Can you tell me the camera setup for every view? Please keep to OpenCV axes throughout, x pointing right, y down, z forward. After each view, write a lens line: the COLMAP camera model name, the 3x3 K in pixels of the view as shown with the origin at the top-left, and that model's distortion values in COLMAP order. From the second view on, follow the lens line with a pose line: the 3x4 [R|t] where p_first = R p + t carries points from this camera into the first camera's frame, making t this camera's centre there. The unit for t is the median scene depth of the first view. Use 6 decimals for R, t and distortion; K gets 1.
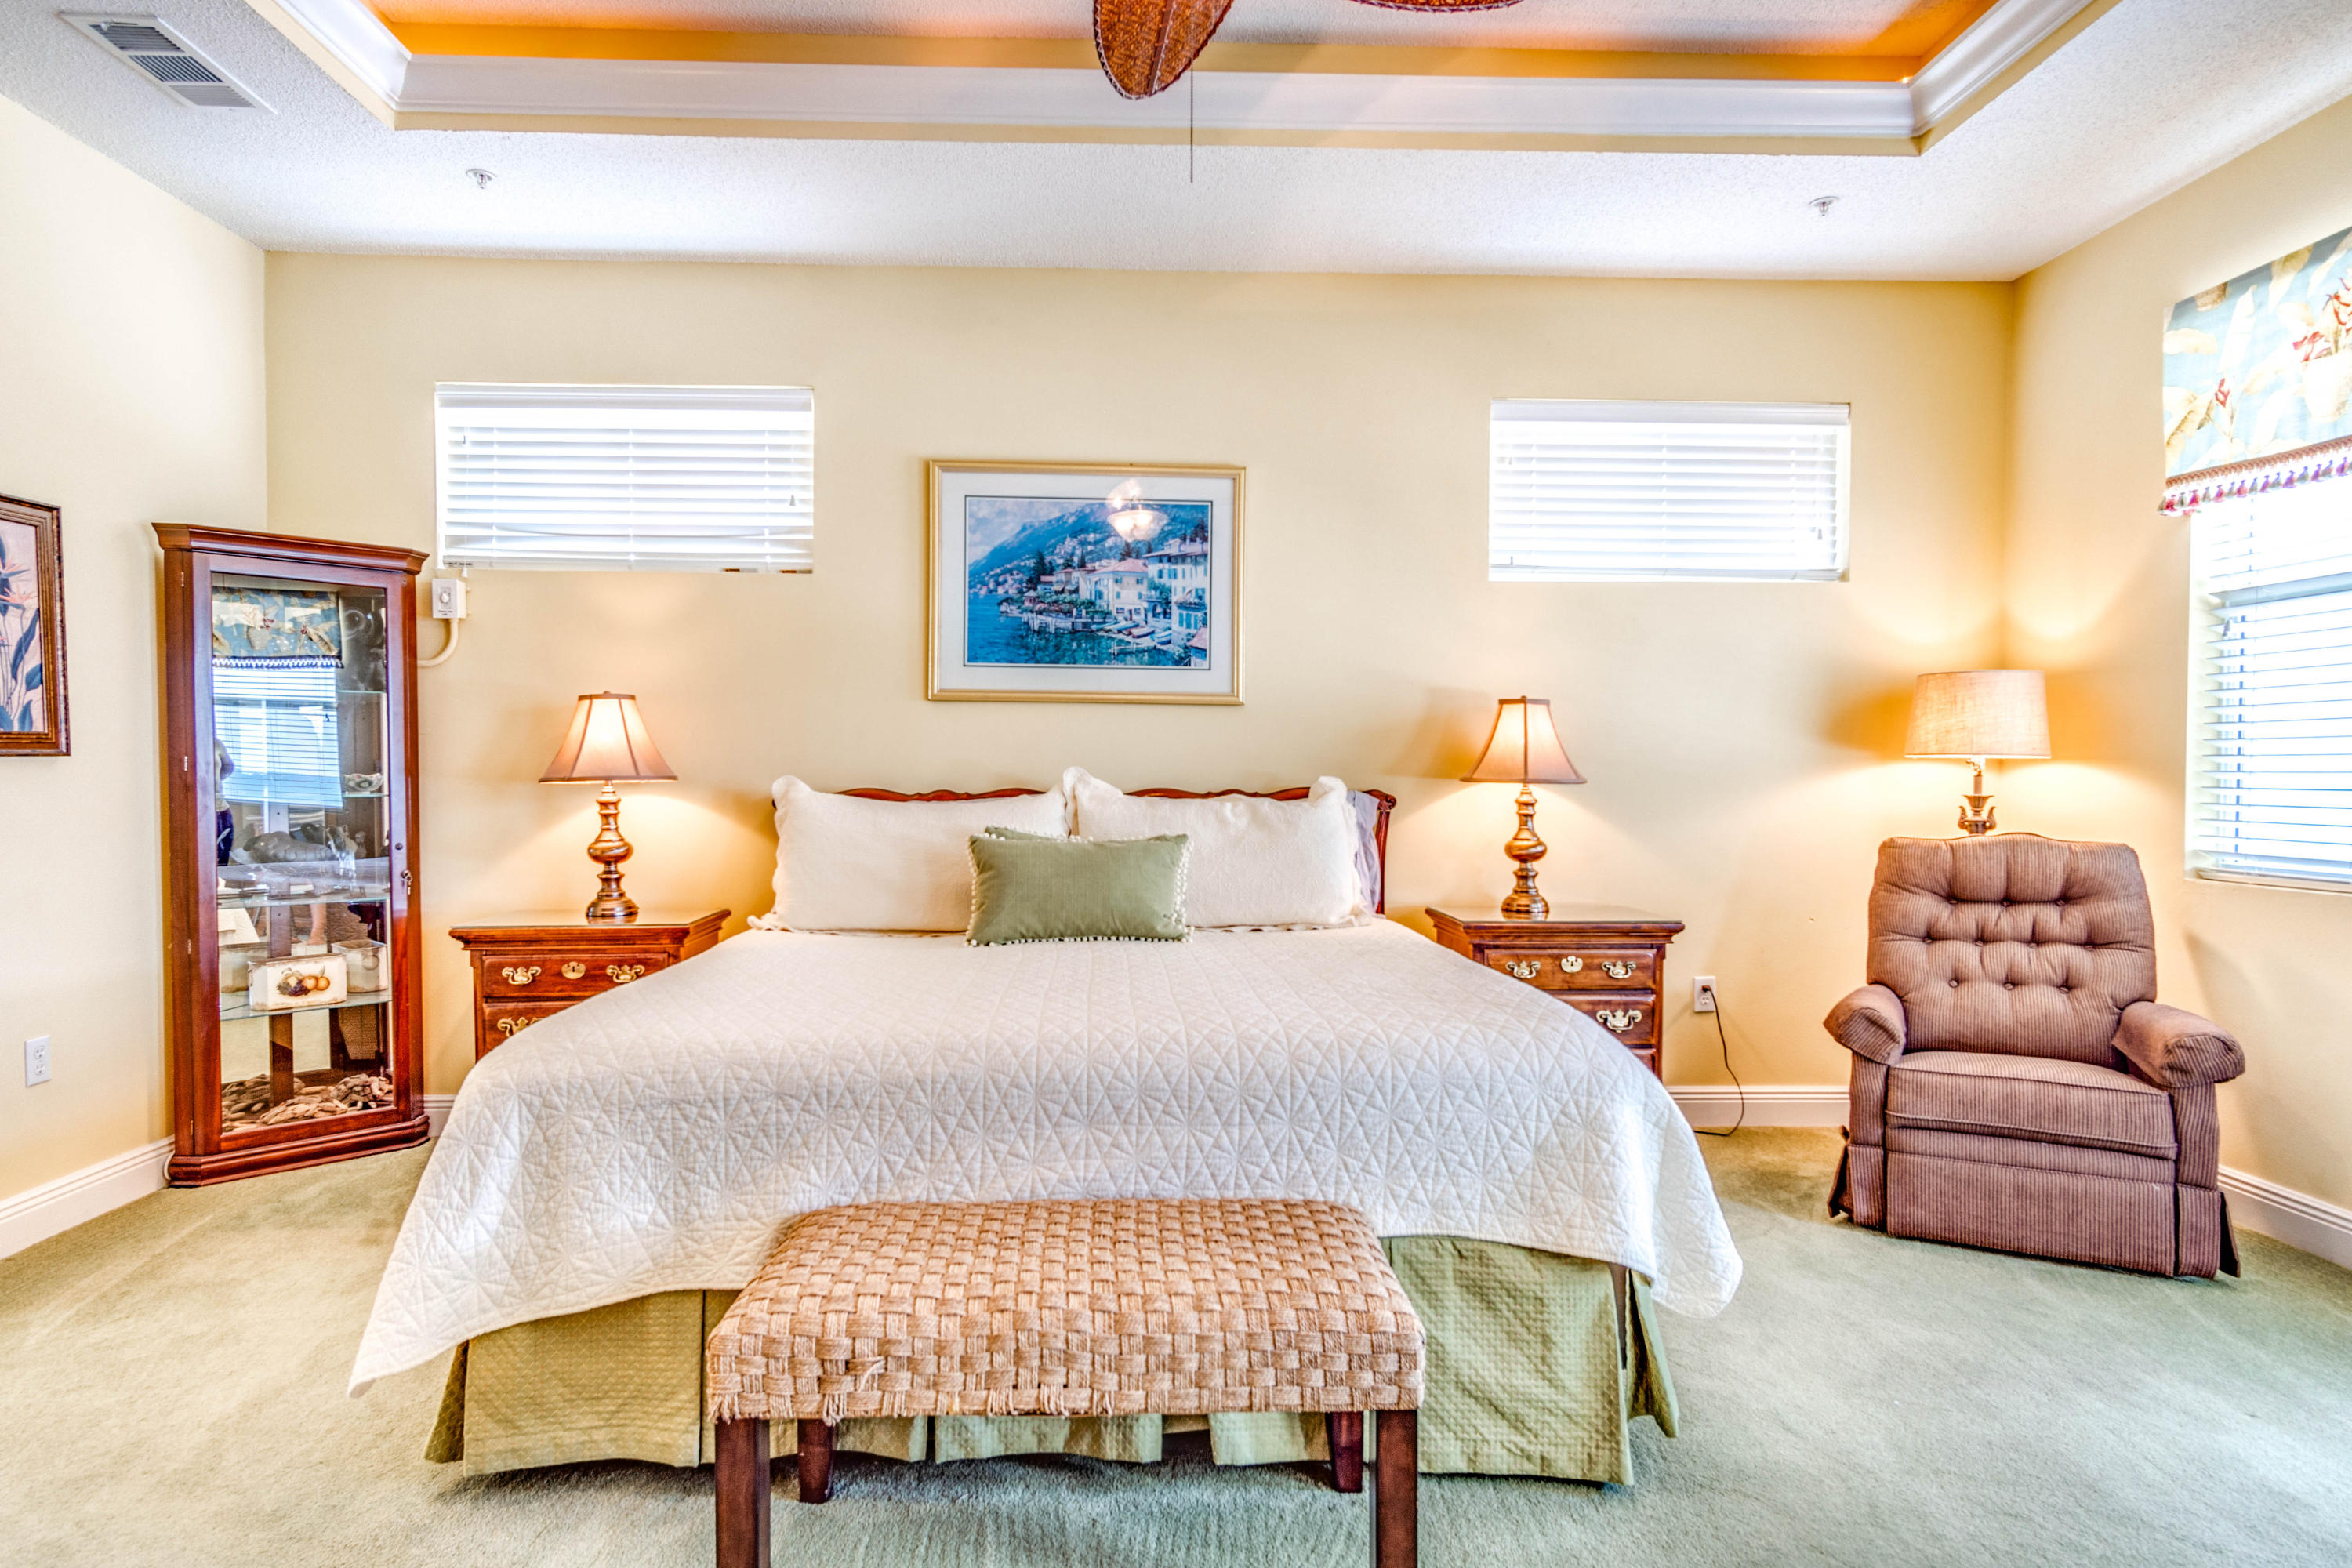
lens RADIAL K [[1265.6, 0, 1167.1], [0, 1265.6, 781.0], [0, 0, 1]] dist [0.001405, 0.005074]
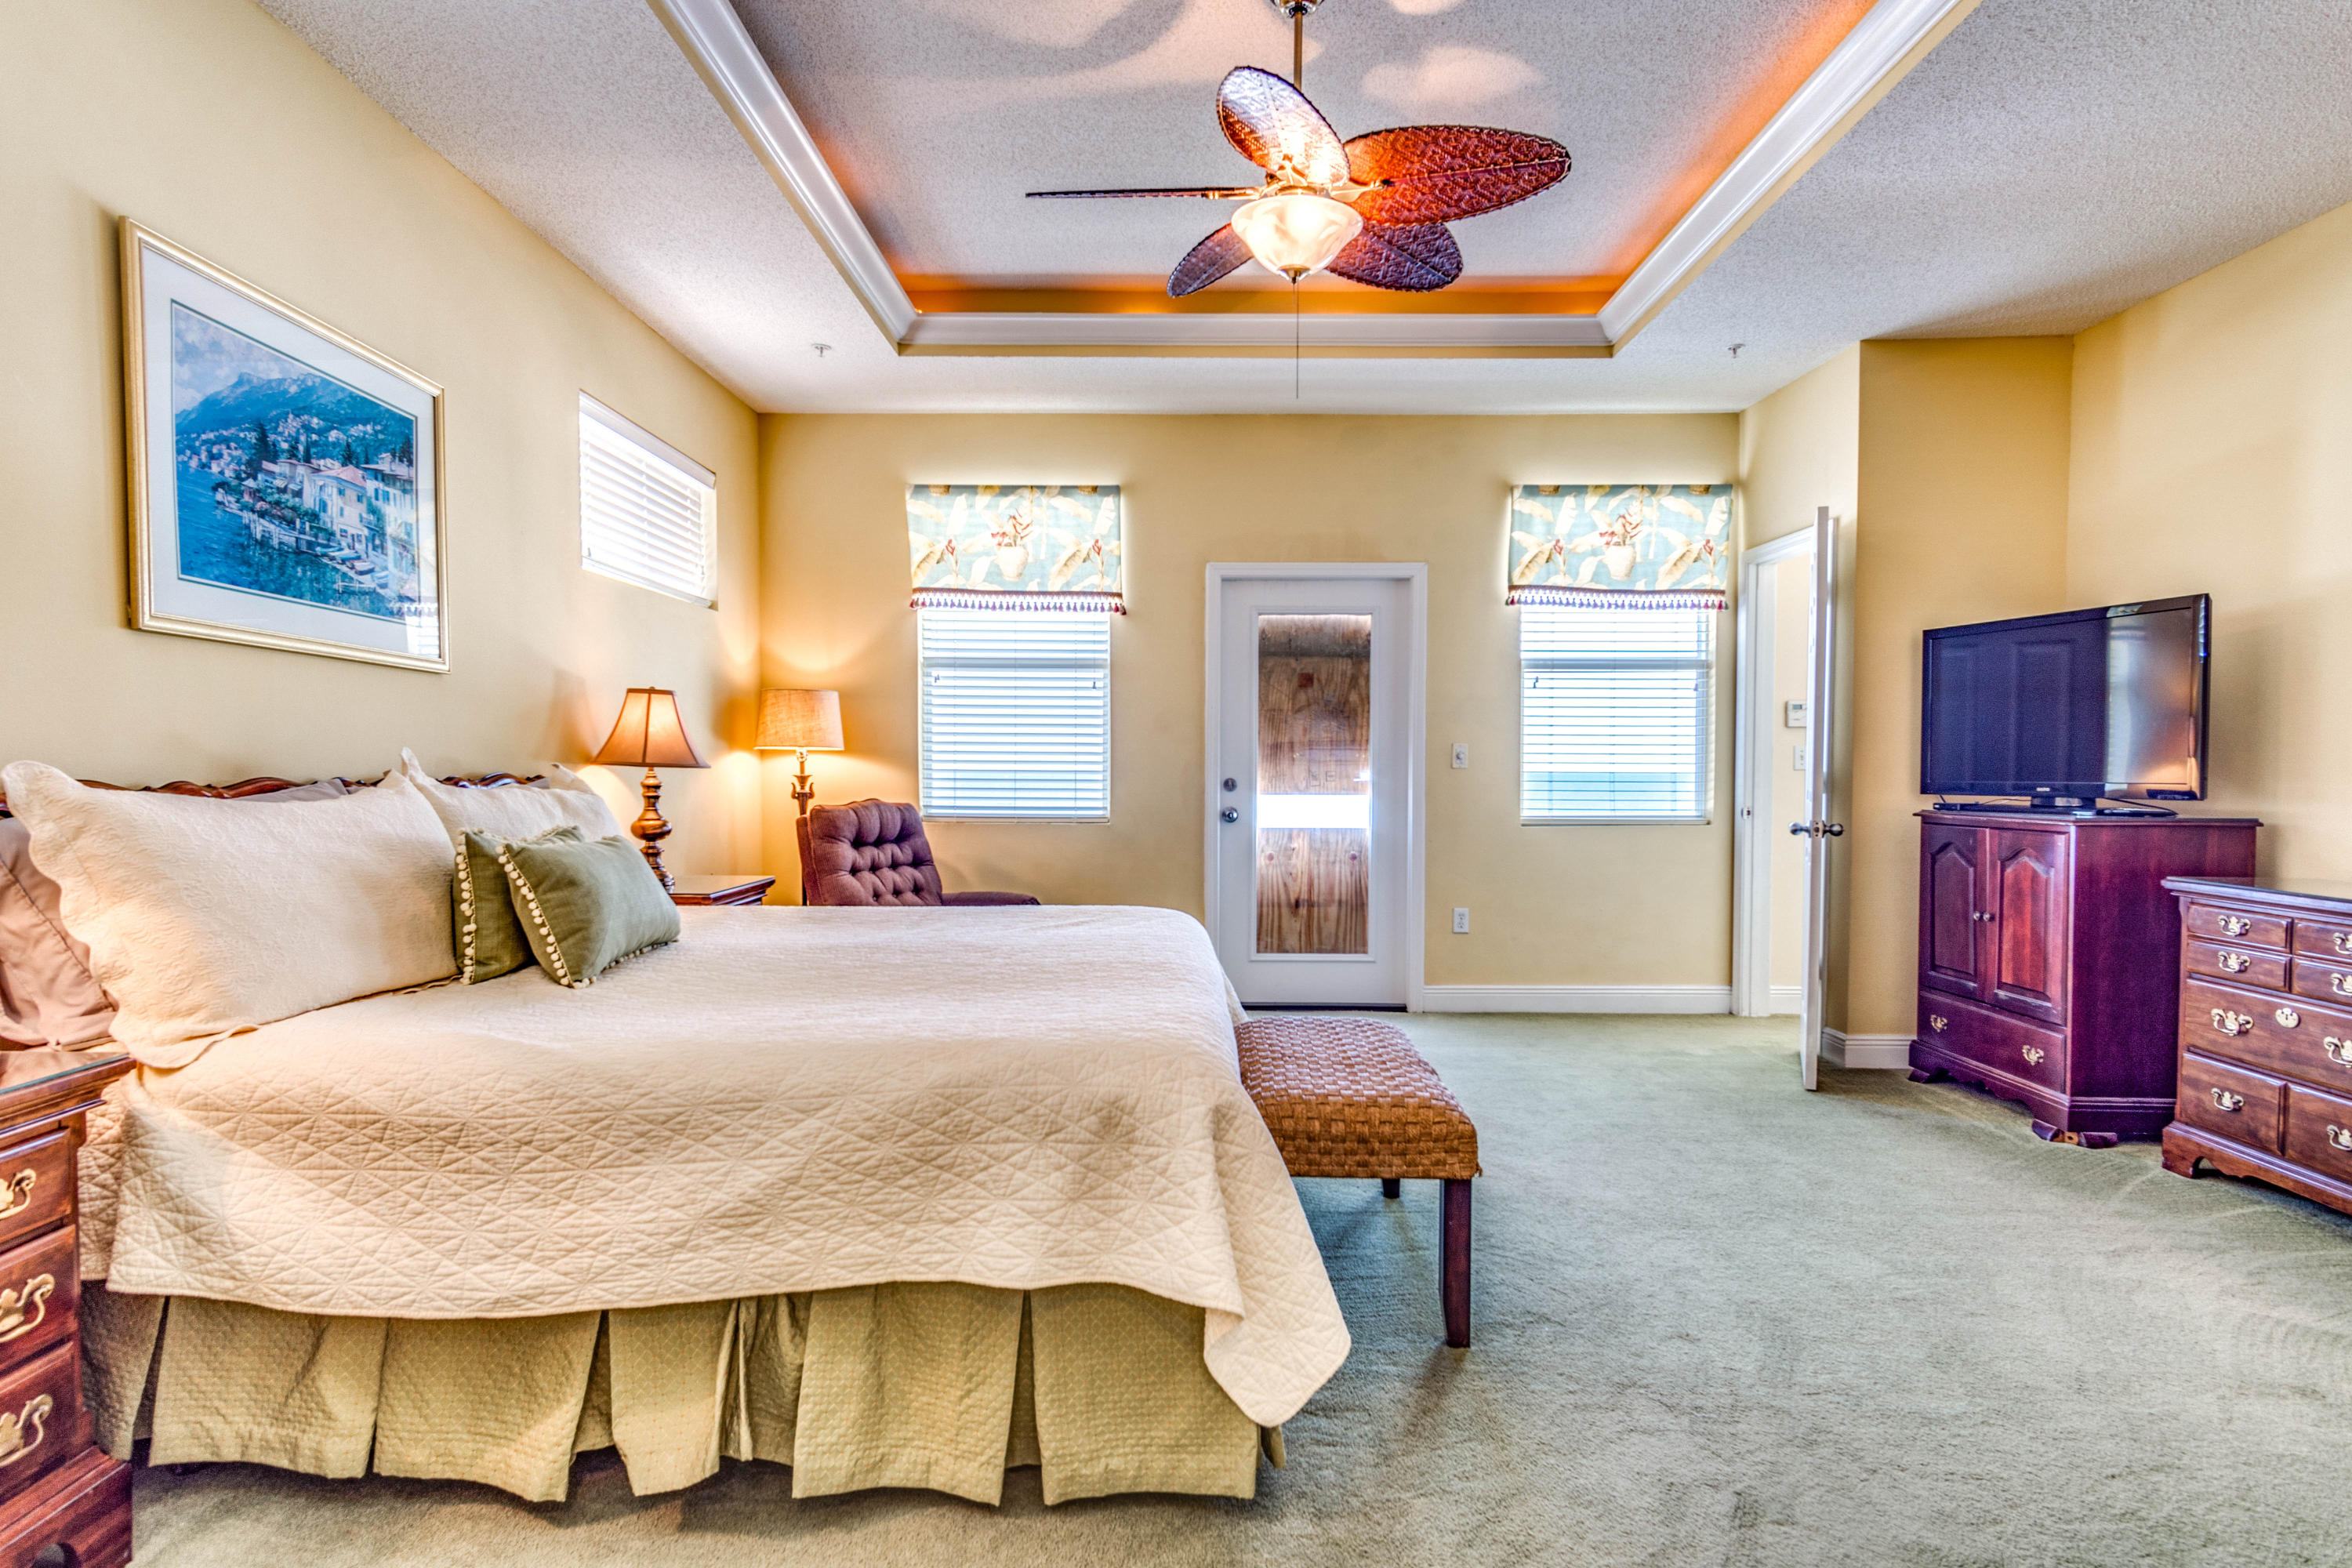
lens RADIAL K [[1265.6, 0, 1165.5], [0, 1265.6, 791.7], [0, 0, 1]] dist [0.001405, 0.005074]
pose [[0.056187, -0.020076, 0.998218, -0.748676], [0.003722, 0.999795, 0.019898, 0.002274], [-0.998413, 0.002598, 0.056250, 0.483968]]
